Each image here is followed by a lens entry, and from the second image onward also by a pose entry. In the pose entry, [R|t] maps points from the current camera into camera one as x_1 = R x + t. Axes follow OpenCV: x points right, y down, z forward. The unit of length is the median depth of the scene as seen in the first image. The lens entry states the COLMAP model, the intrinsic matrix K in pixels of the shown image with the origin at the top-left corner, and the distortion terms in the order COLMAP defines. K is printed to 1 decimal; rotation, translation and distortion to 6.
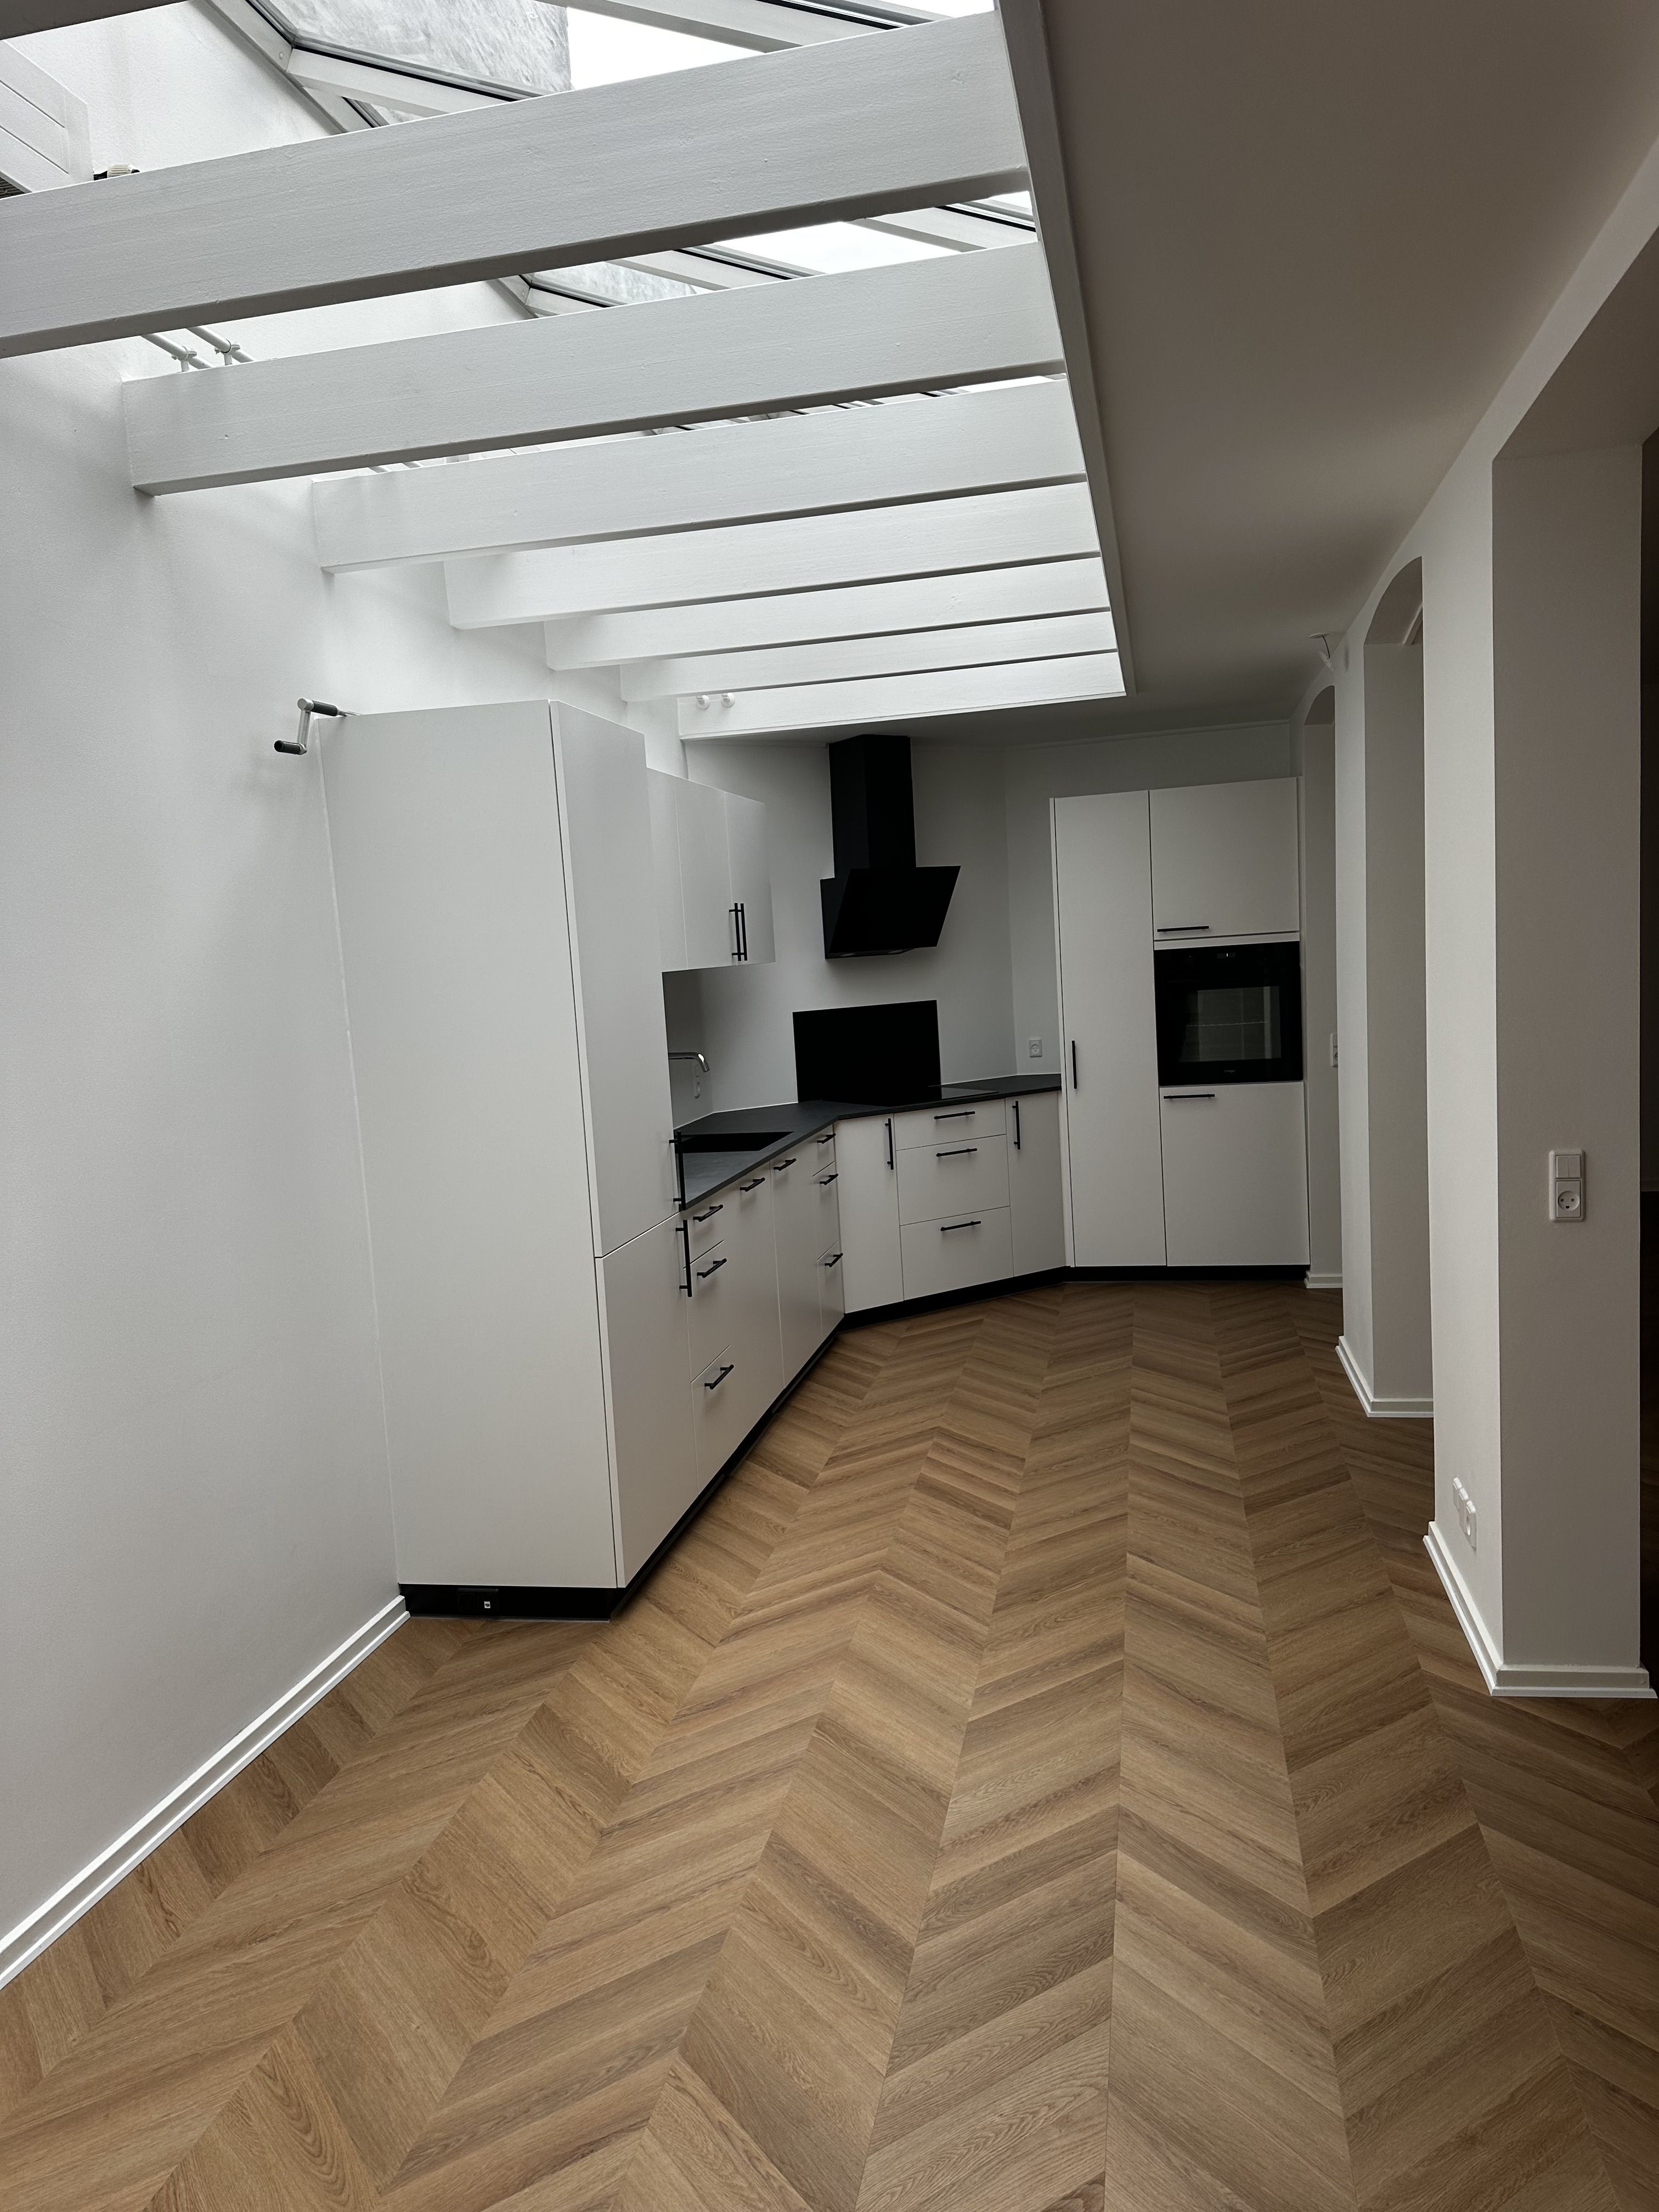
lens RADIAL K [[1562.3, 0, 821.4], [0, 1562.3, 1110.2], [0, 0, 1]] dist [0.035127, -0.050505]
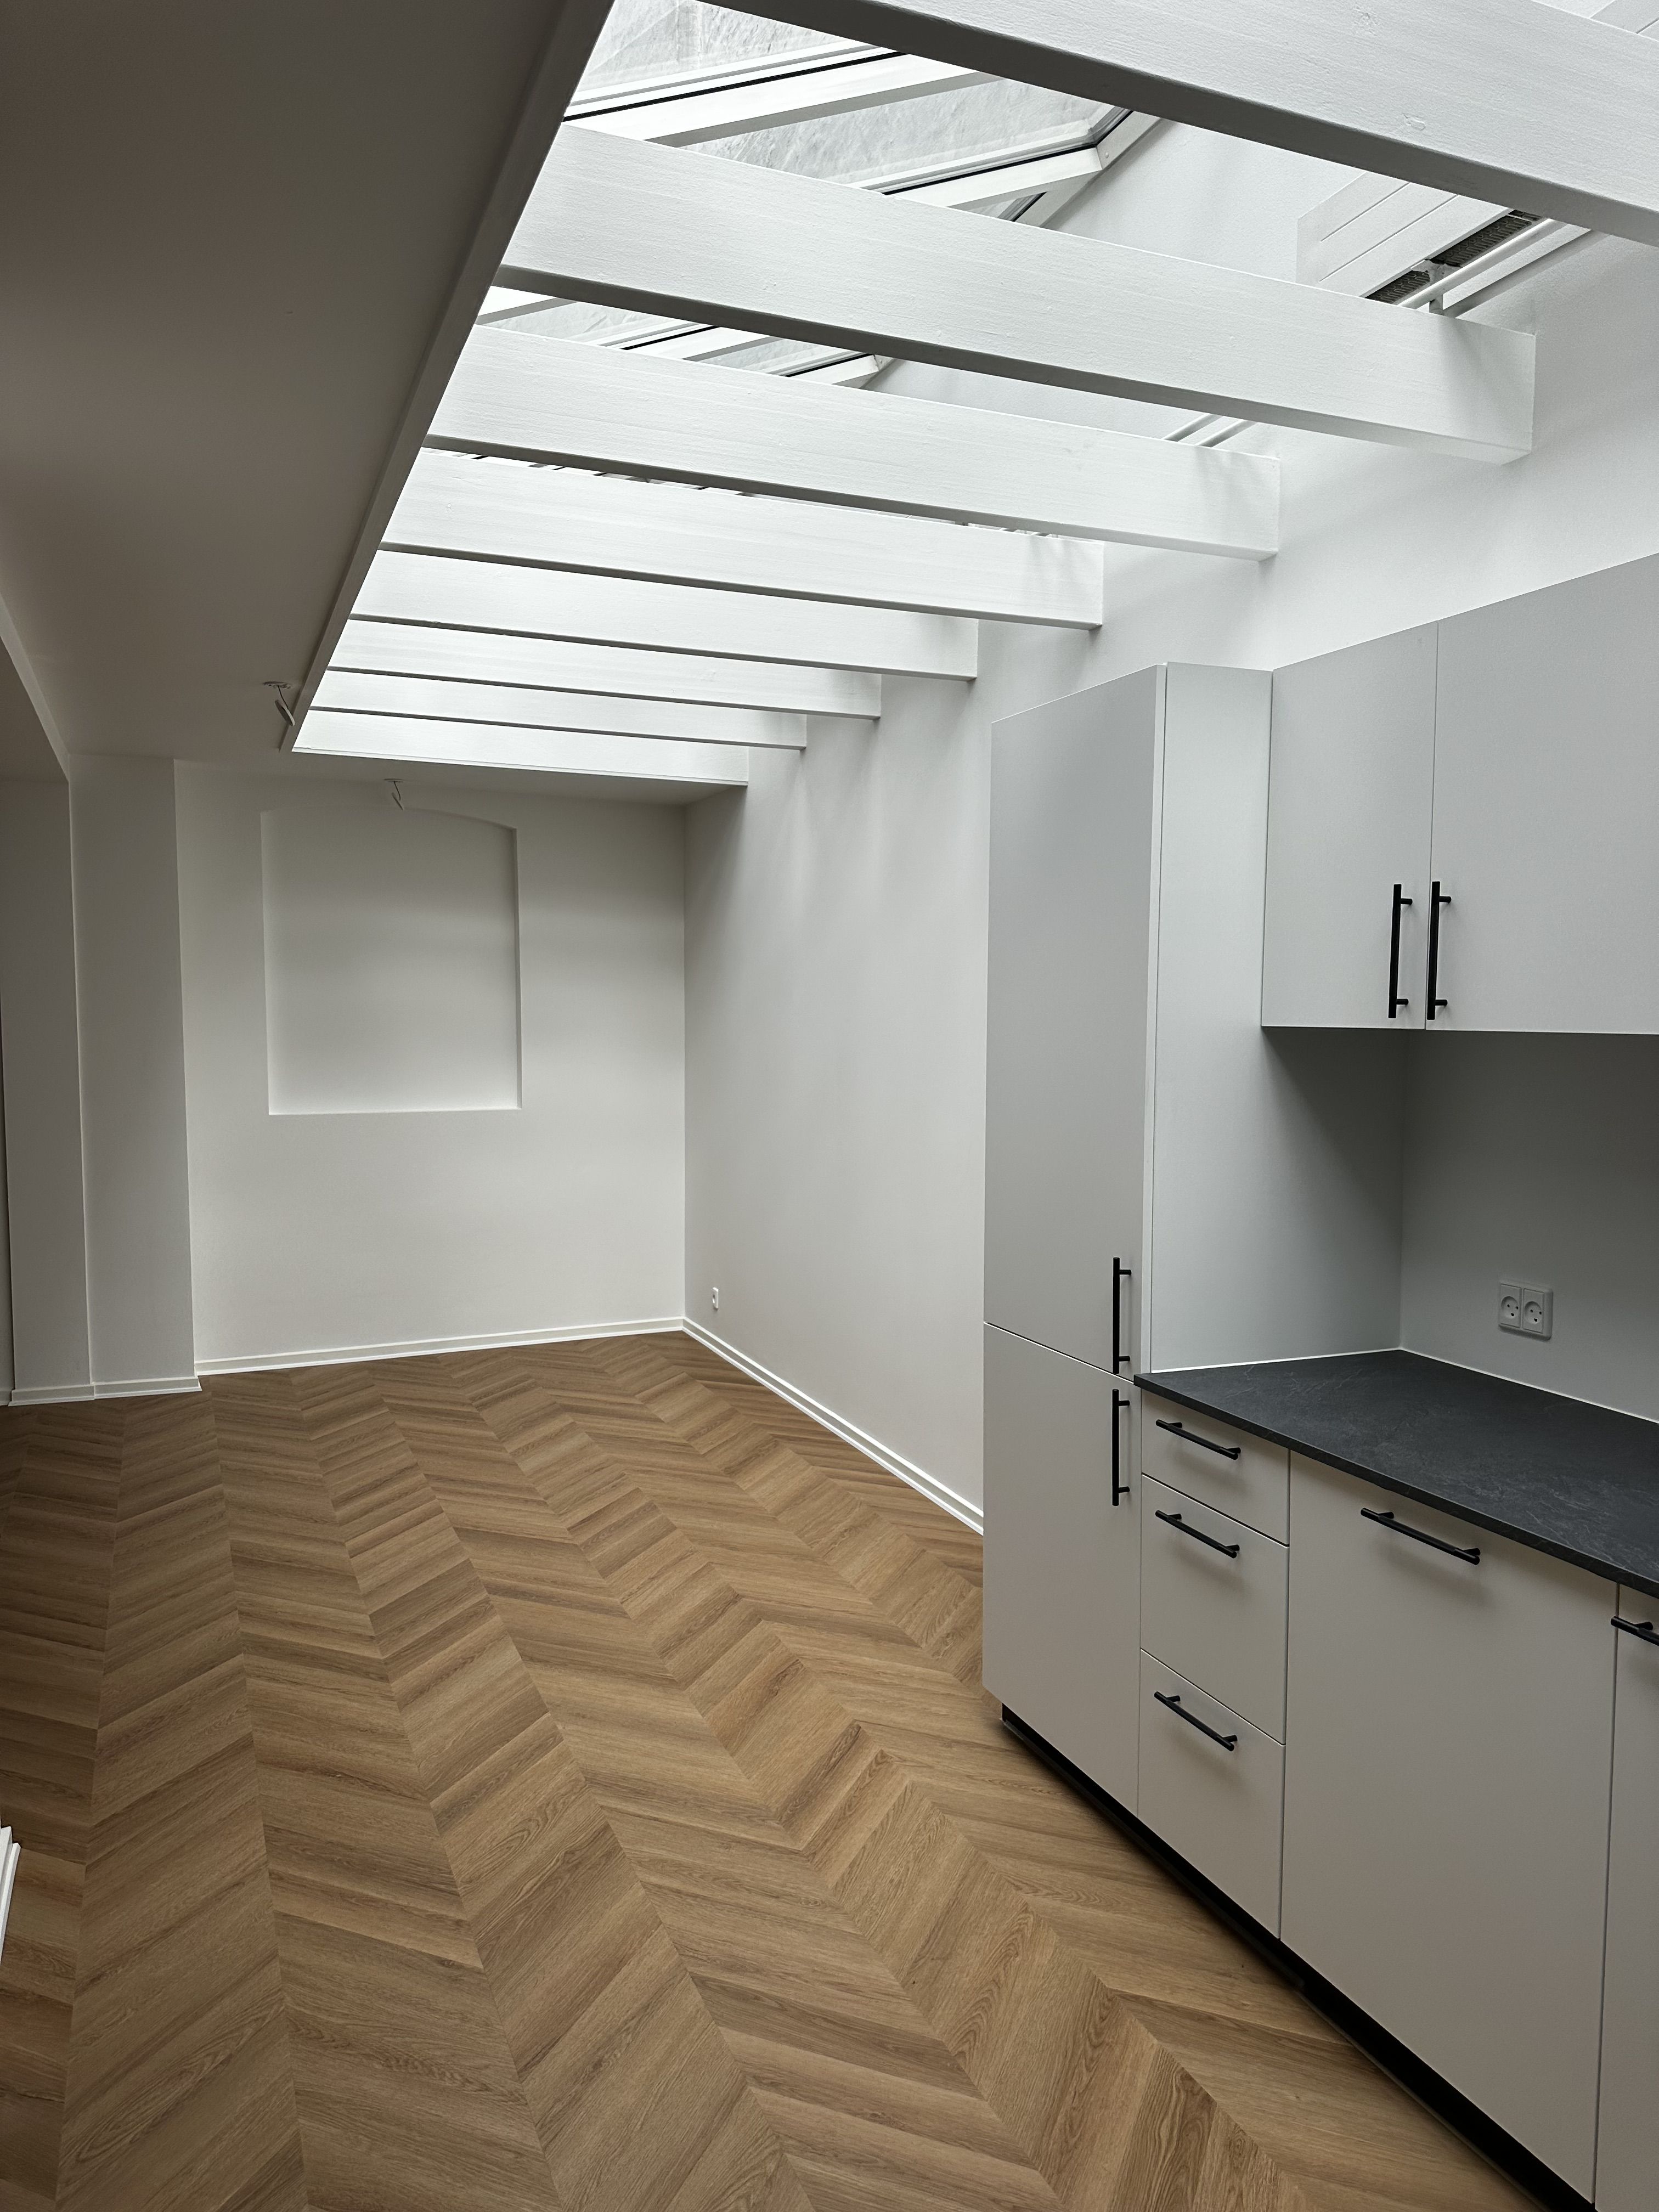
lens RADIAL K [[1562.3, 0, 809.6], [0, 1562.3, 1106.1], [0, 0, 1]] dist [0.035127, -0.050505]
pose [[-0.828195, 0.100253, -0.551400, 0.309836], [-0.008718, 0.981447, 0.191536, -0.144632], [0.560372, 0.163436, -0.811956, 1.182300]]
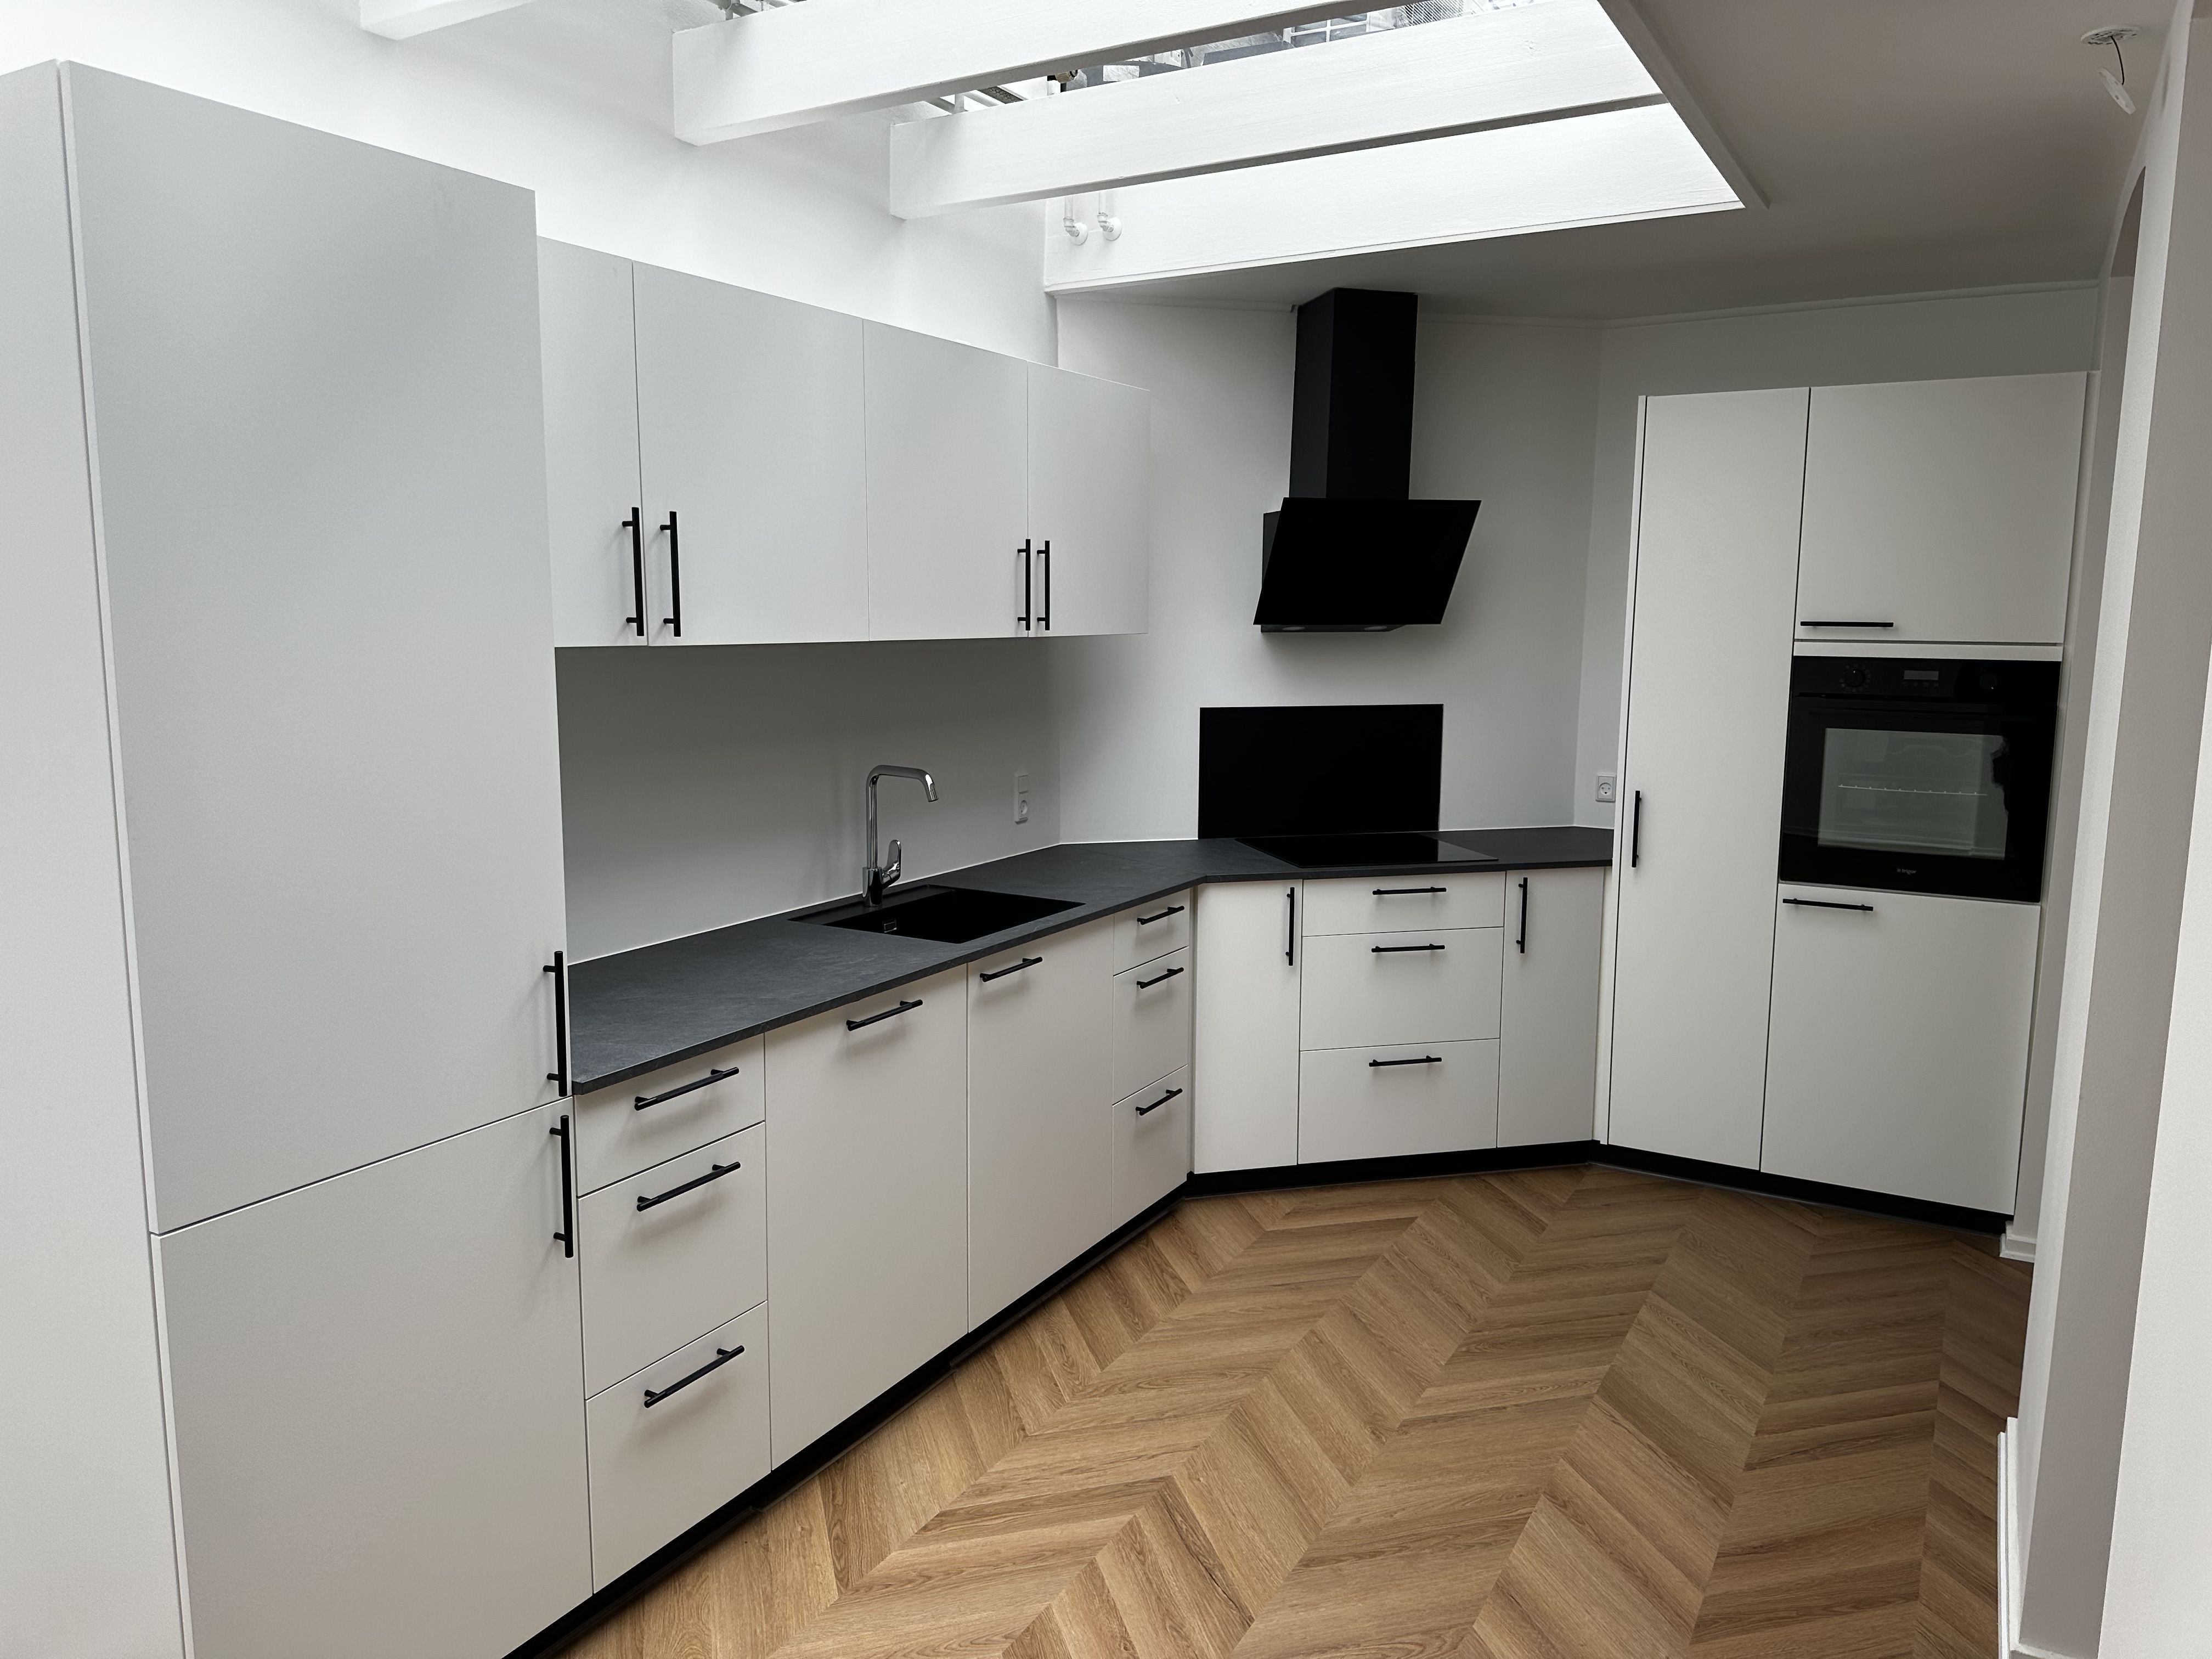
lens RADIAL K [[1562.3, 0, 1103.5], [0, 1562.3, 808.0], [0, 0, 1]] dist [0.035127, -0.050505]
pose [[0.948167, 0.106324, -0.299458, 0.193732], [-0.094923, 0.994104, 0.052409, -0.065835], [0.303264, -0.021267, 0.952669, 0.445031]]
